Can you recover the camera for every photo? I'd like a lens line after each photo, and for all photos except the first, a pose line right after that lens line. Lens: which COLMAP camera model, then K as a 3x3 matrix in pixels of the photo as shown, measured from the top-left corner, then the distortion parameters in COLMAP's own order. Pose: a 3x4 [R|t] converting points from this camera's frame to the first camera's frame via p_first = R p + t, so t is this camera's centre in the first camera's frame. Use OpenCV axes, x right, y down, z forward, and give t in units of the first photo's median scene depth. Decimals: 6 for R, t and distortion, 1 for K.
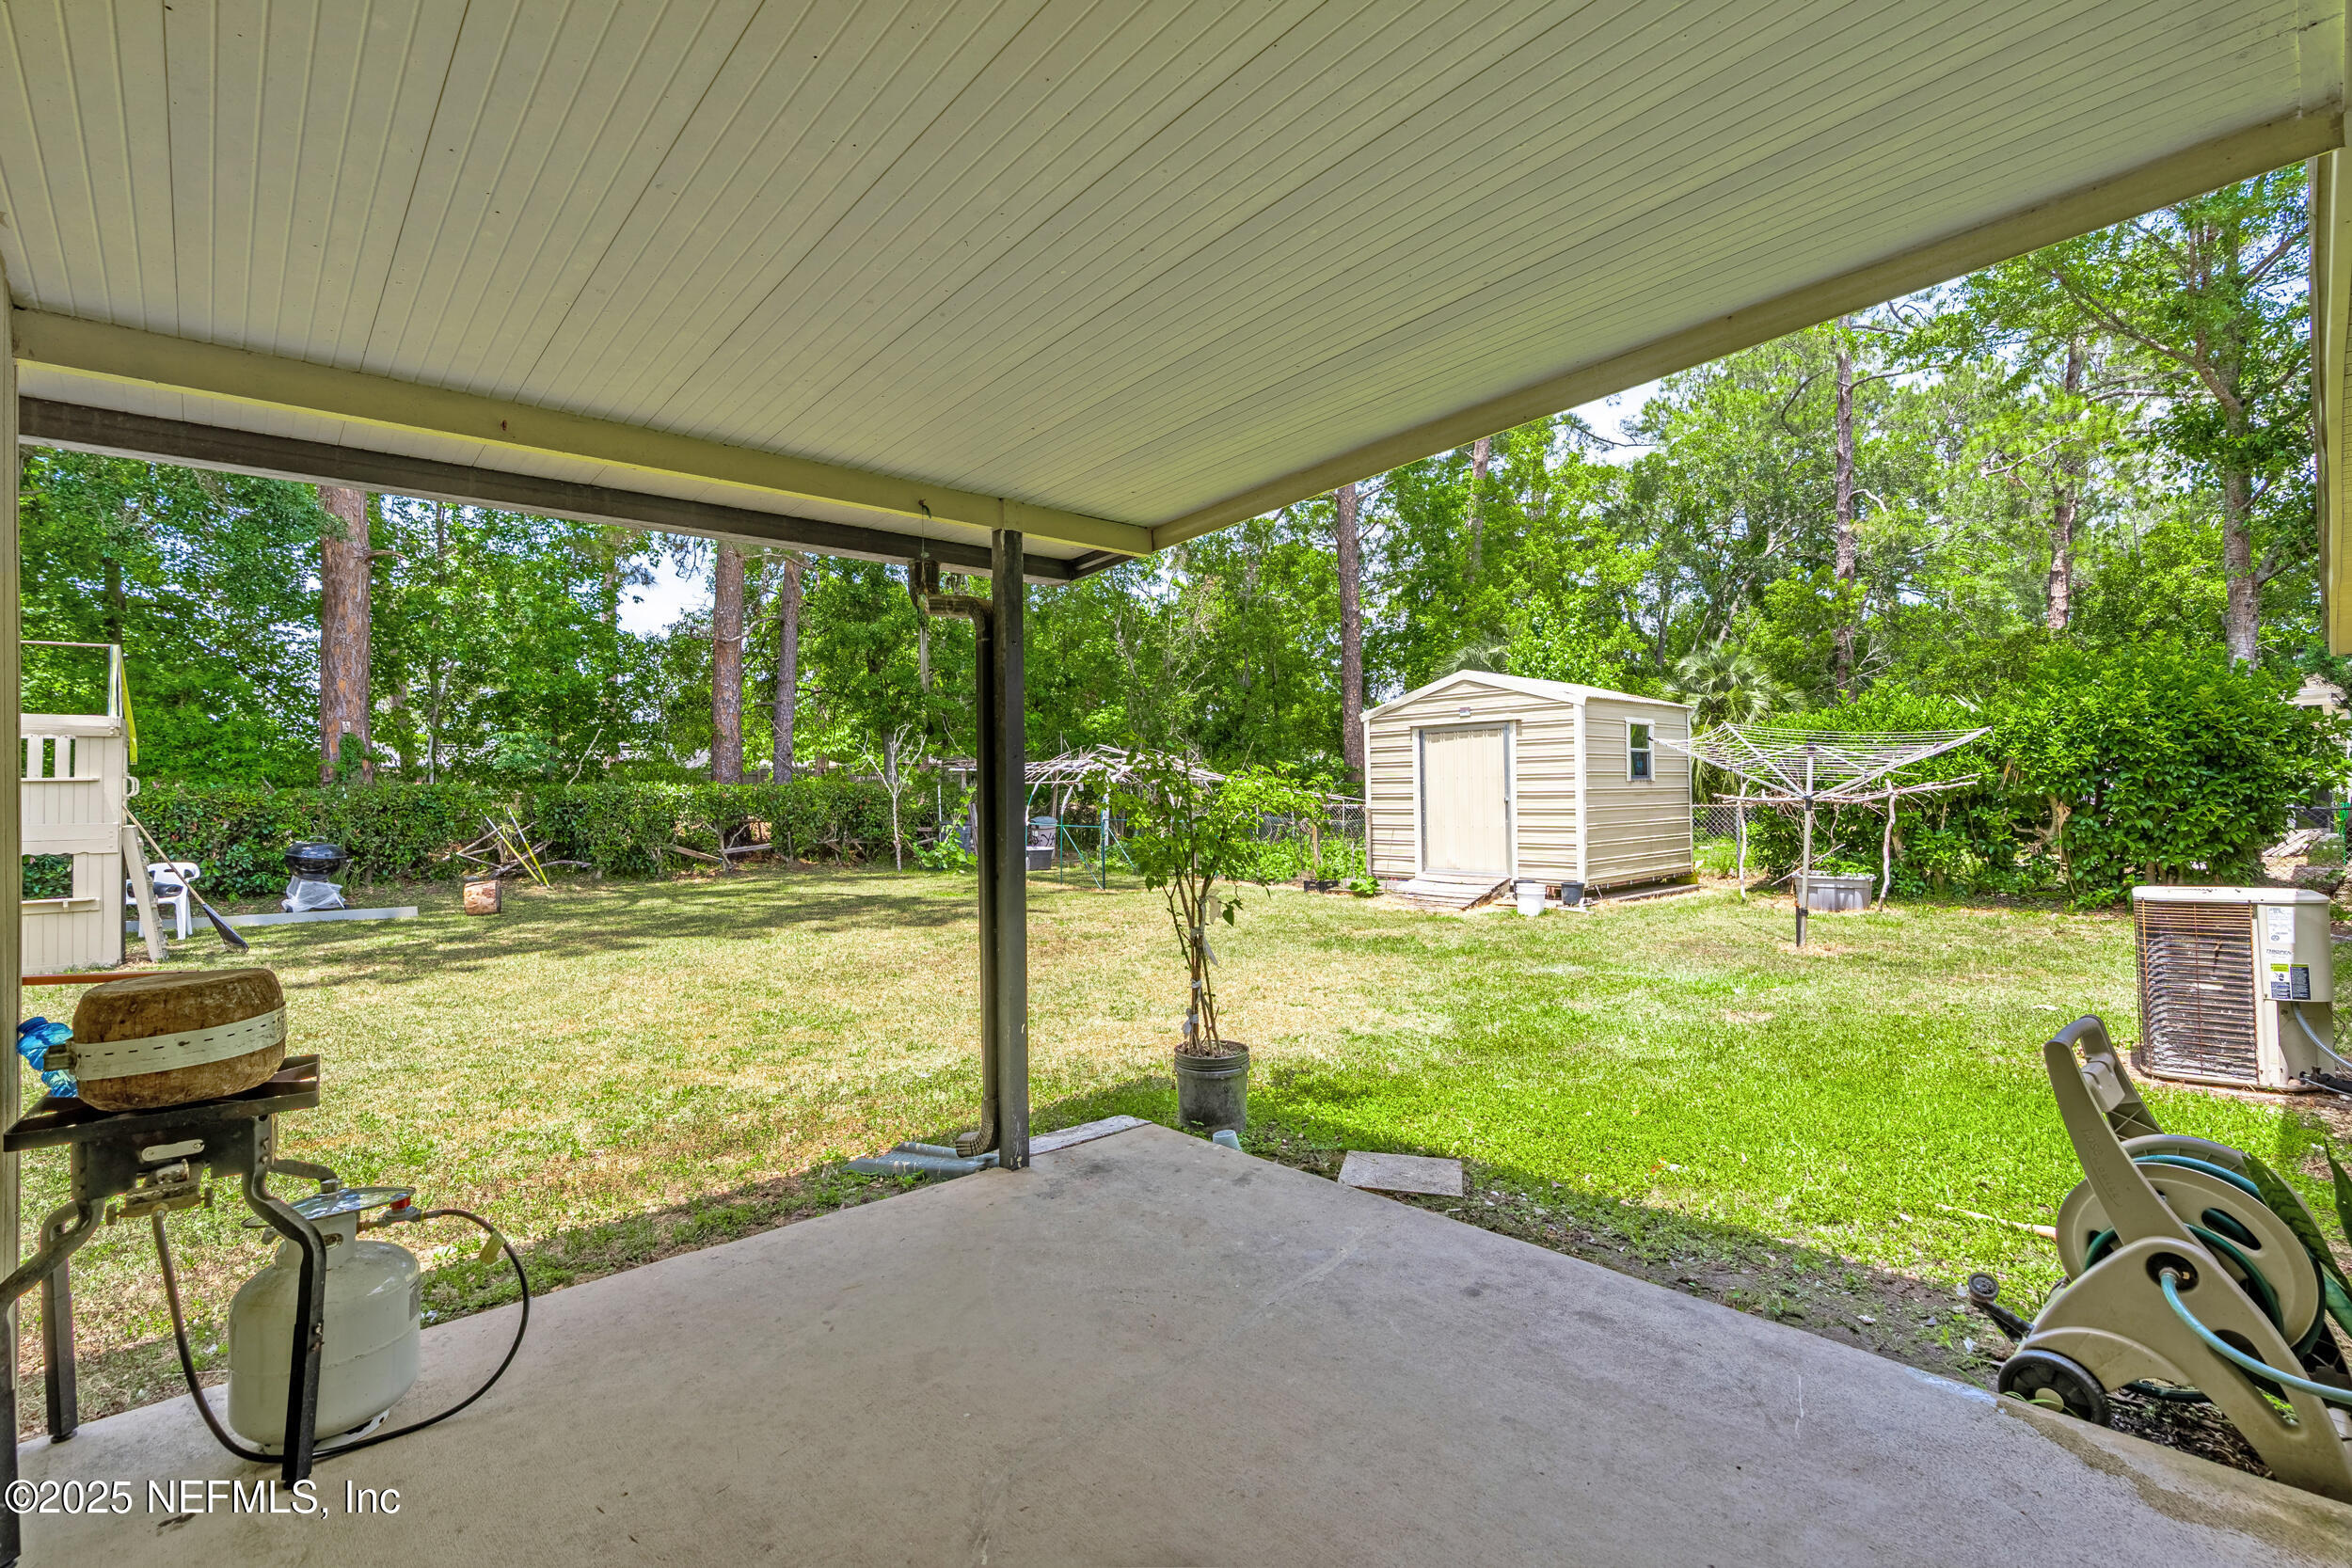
lens RADIAL K [[1074.7, 0, 1188.6], [0, 1074.7, 789.8], [0, 0, 1]] dist [-0.004292, -0.000365]
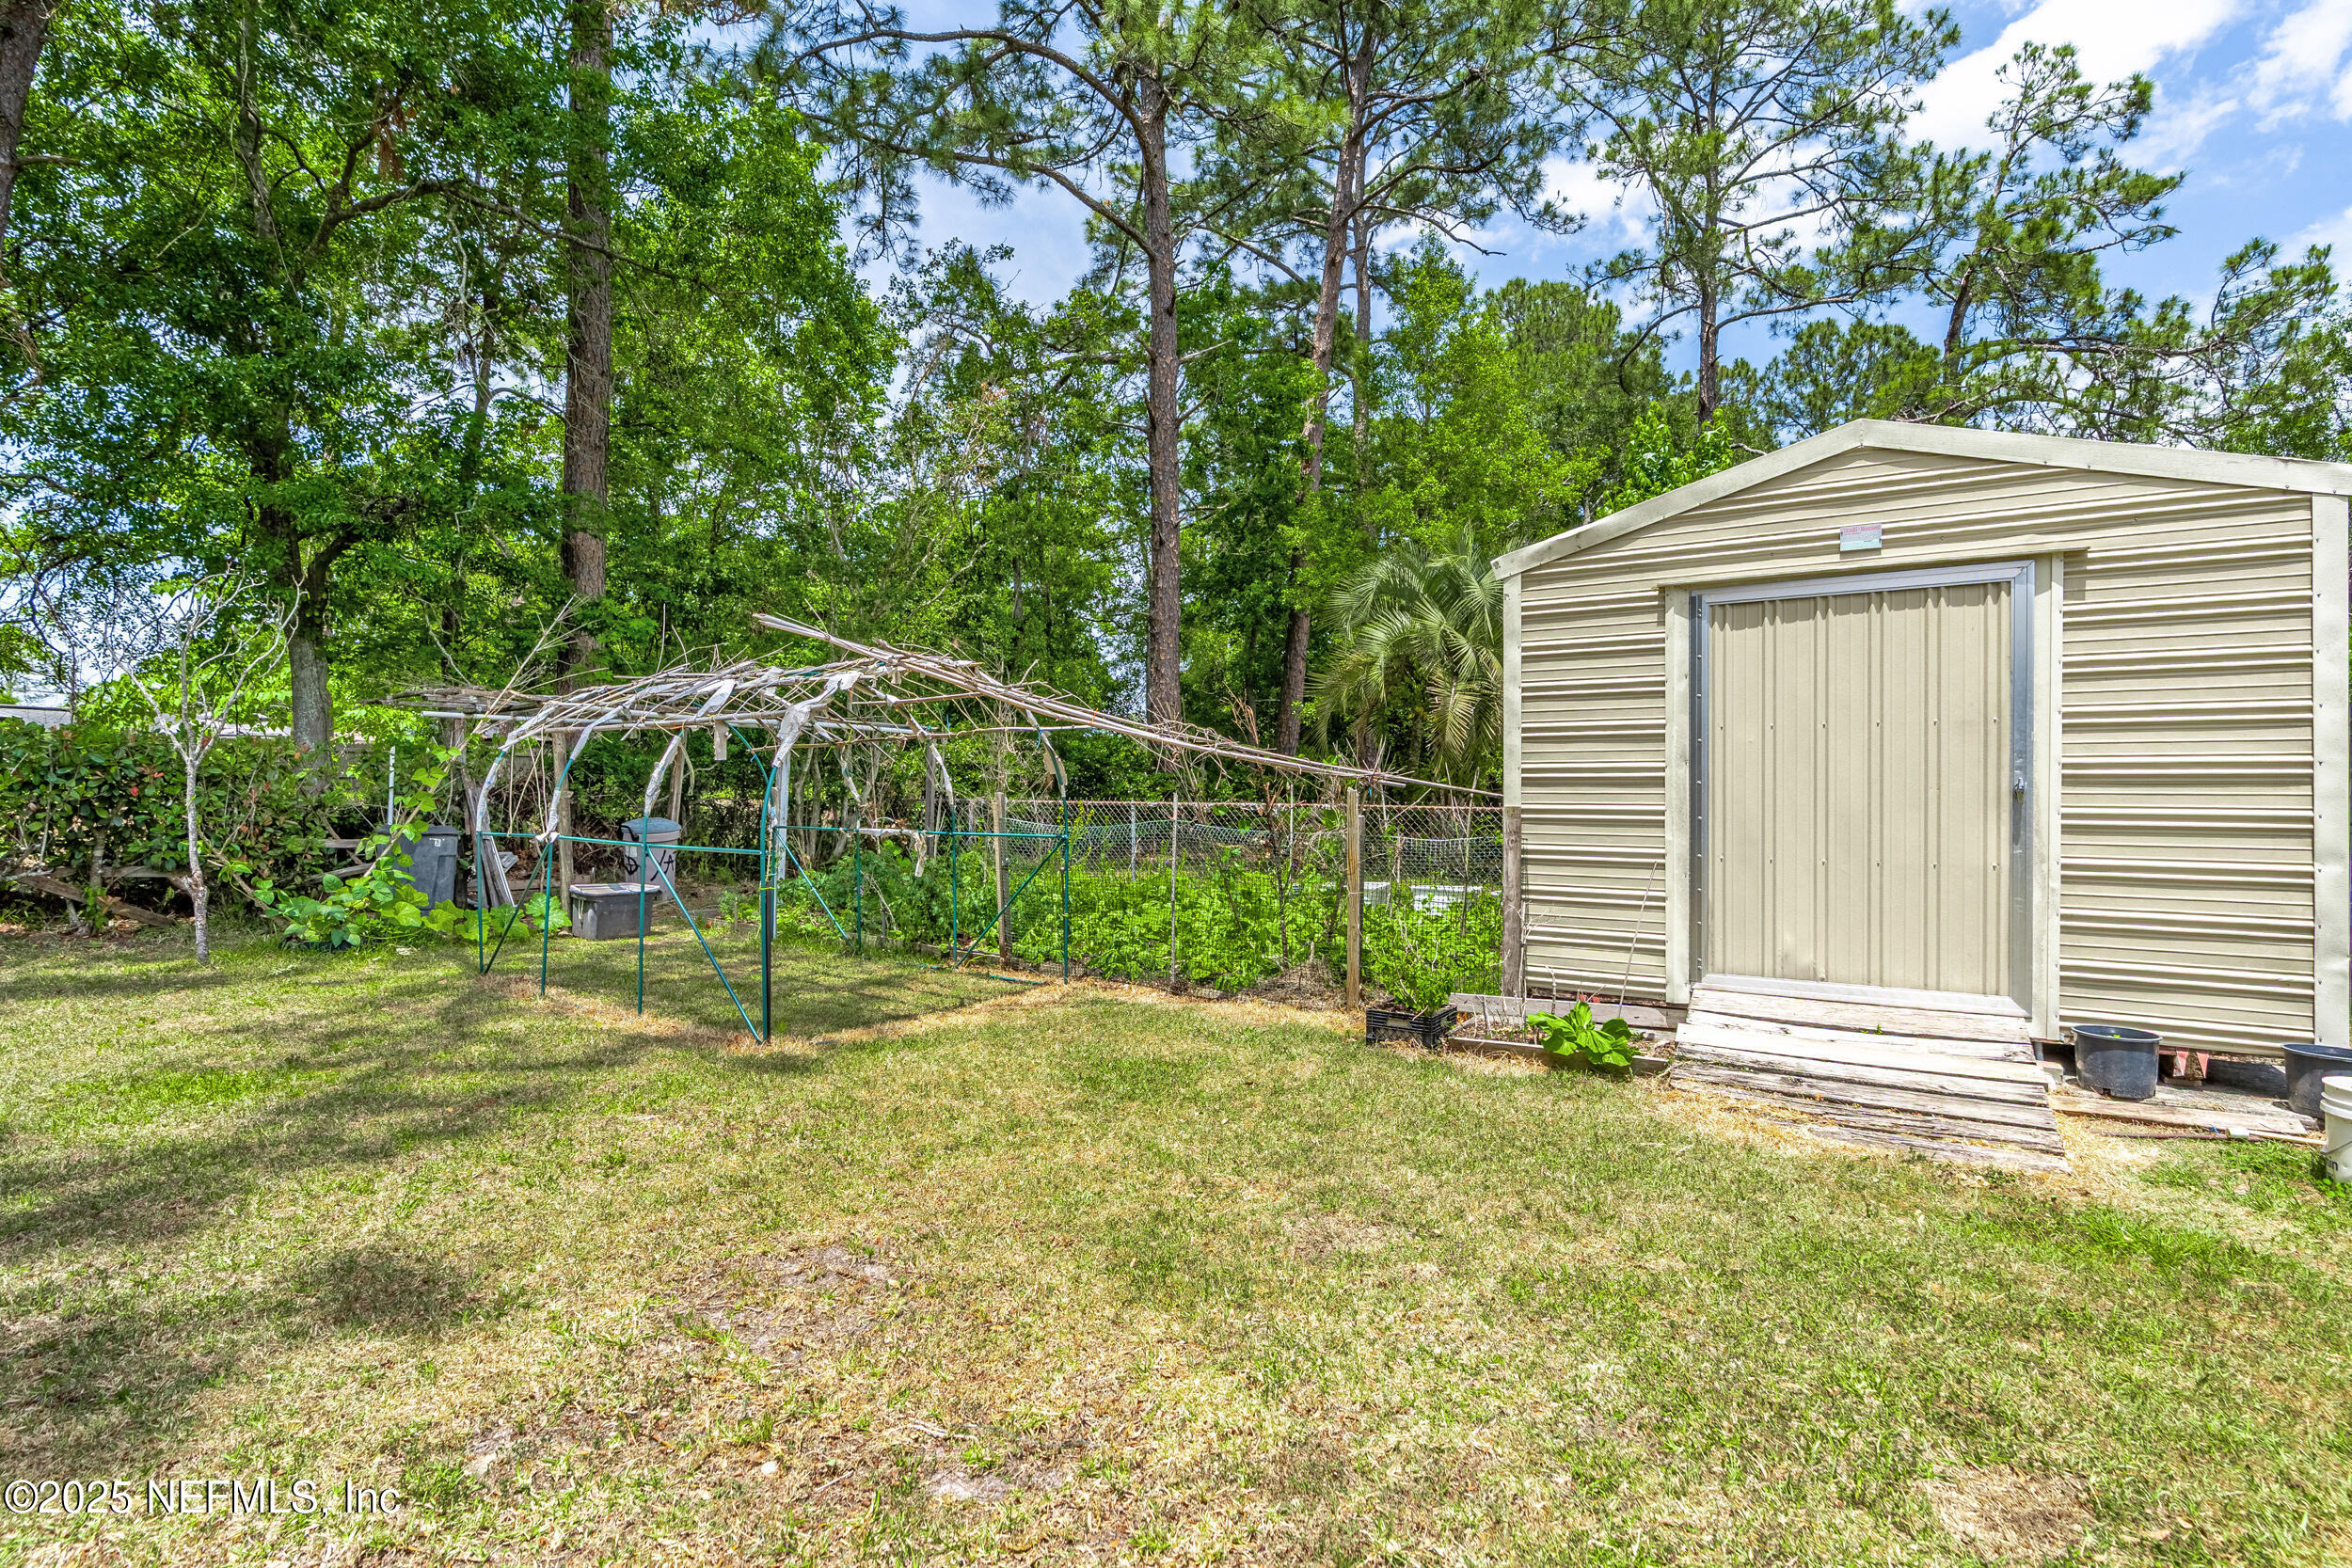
lens RADIAL K [[1074.7, 0, 1188.6], [0, 1074.7, 789.8], [0, 0, 1]] dist [-0.004292, -0.000365]
pose [[0.960971, 0.017189, 0.276115, -0.047546], [-0.016584, 0.999852, -0.004528, 0.014431], [-0.276152, -0.000228, 0.961114, 0.679274]]
